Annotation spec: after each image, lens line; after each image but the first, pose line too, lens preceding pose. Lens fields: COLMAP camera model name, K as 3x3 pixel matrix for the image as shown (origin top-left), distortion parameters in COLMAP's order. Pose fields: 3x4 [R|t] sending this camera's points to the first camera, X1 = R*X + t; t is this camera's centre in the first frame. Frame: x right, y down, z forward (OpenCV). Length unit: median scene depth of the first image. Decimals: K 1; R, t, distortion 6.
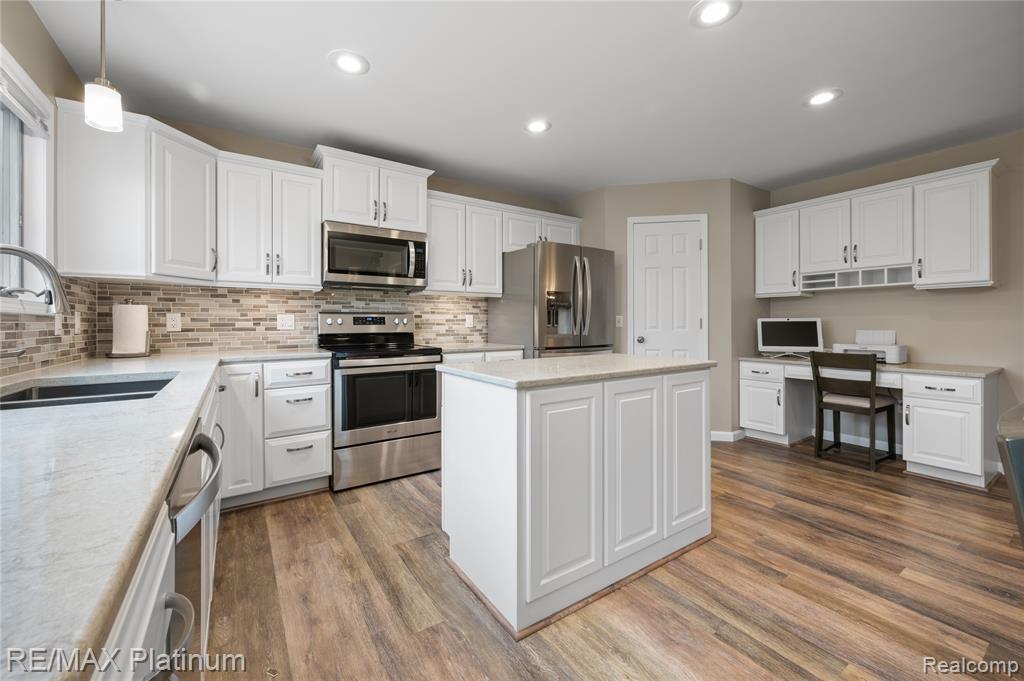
lens RADIAL K [[408.9, 0, 511.9], [0, 408.9, 322.6], [0, 0, 1]] dist [-0.002137, -0.000274]
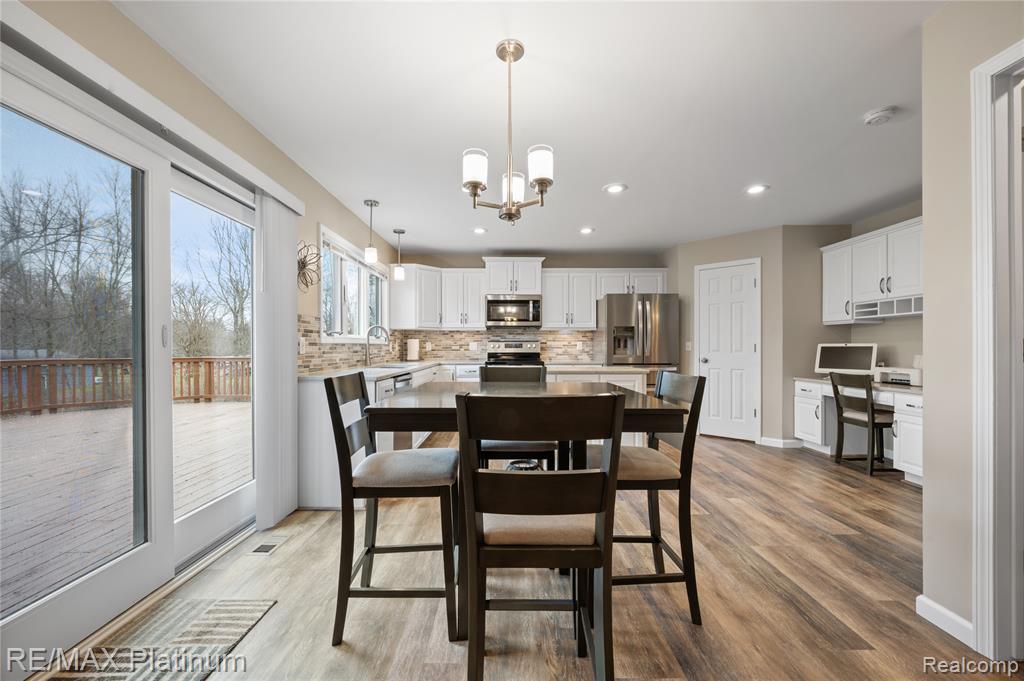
lens RADIAL K [[408.9, 0, 508.0], [0, 408.9, 343.5], [0, 0, 1]] dist [-0.002137, -0.000274]
pose [[0.832669, -0.001838, -0.553767, 0.681338], [-0.000782, 0.999990, -0.004494, -0.007146], [0.553770, 0.004174, 0.832659, -0.544980]]
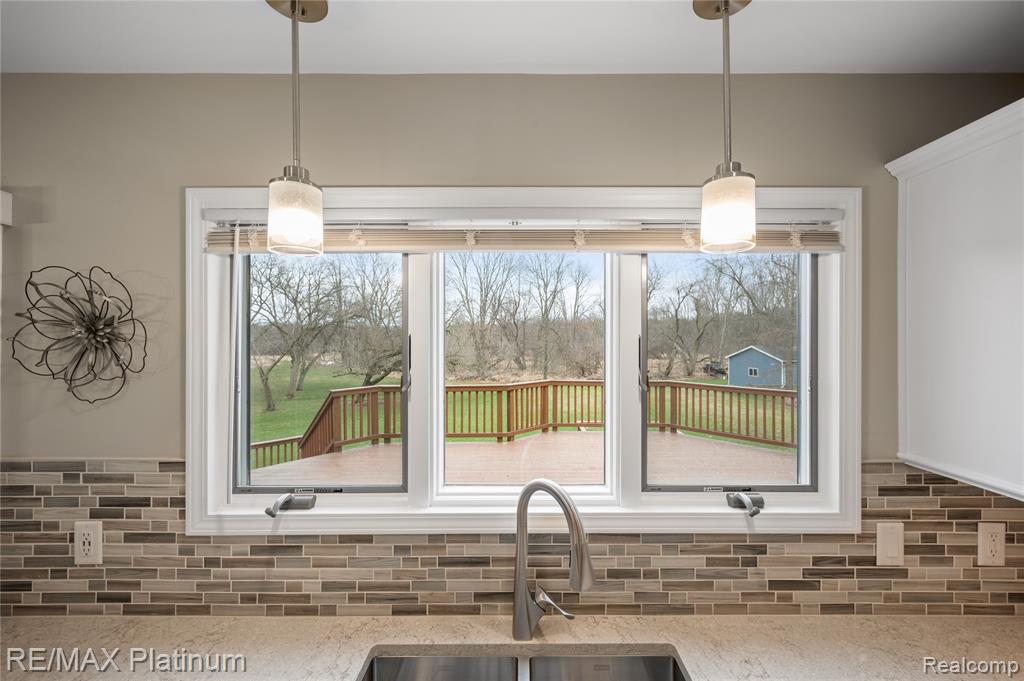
lens RADIAL K [[408.9, 0, 523.5], [0, 408.9, 339.8], [0, 0, 1]] dist [-0.002137, -0.000274]
pose [[-0.548489, 0.004982, -0.836143, -0.218198], [0.004254, 0.999986, 0.003167, -0.197118], [0.836147, -0.001820, -0.548503, 0.578102]]
